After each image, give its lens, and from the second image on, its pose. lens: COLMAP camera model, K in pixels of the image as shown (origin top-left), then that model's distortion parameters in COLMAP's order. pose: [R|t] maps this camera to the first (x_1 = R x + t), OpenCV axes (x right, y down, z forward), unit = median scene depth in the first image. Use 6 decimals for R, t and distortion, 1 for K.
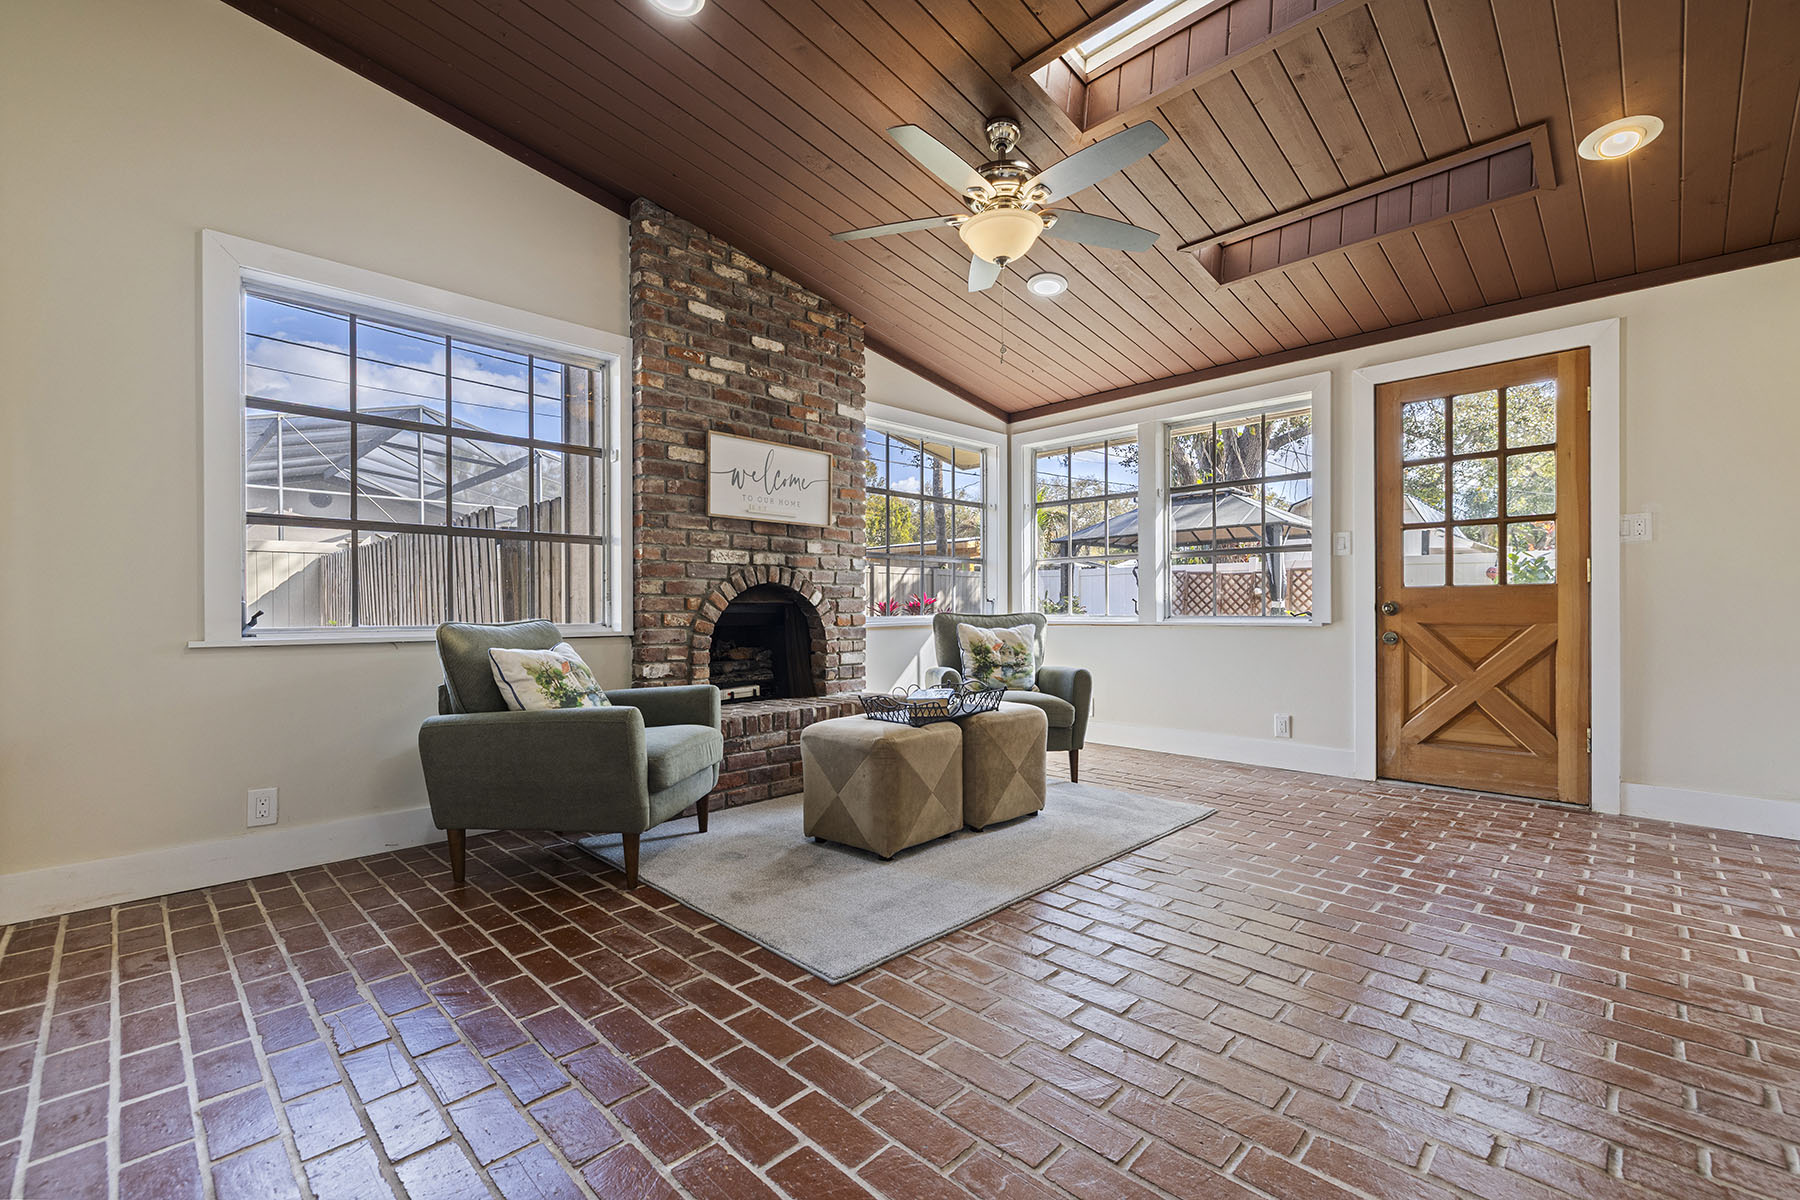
lens RADIAL K [[769.0, 0, 907.0], [0, 769.0, 611.5], [0, 0, 1]] dist [-0.001016, -0.000131]
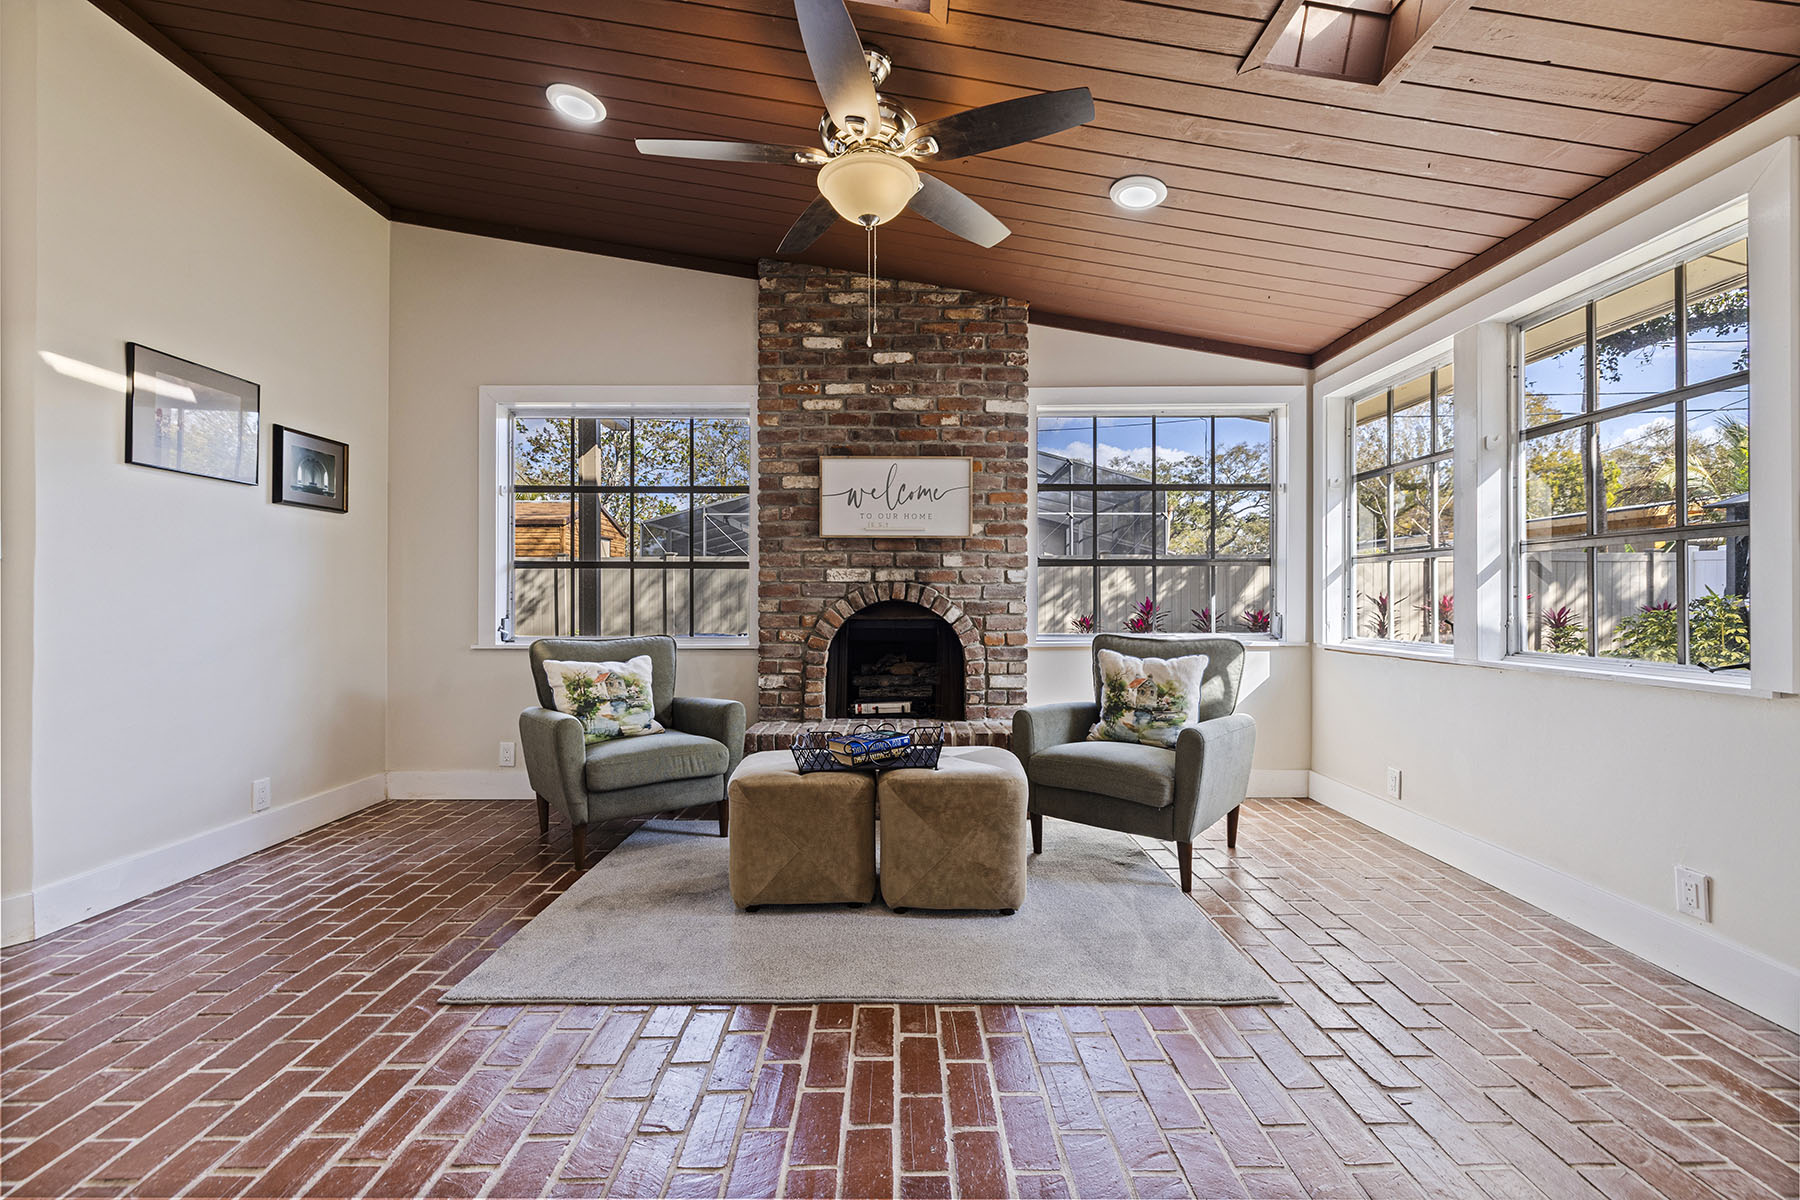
lens RADIAL K [[756.0, 0, 905.4], [0, 756.0, 596.8], [0, 0, 1]] dist [0.001243, 0.000038]
pose [[0.705754, 0.001908, -0.708454, 0.537118], [-0.005716, 0.999979, -0.003002, -0.039654], [0.708434, 0.006168, 0.705750, 0.343080]]
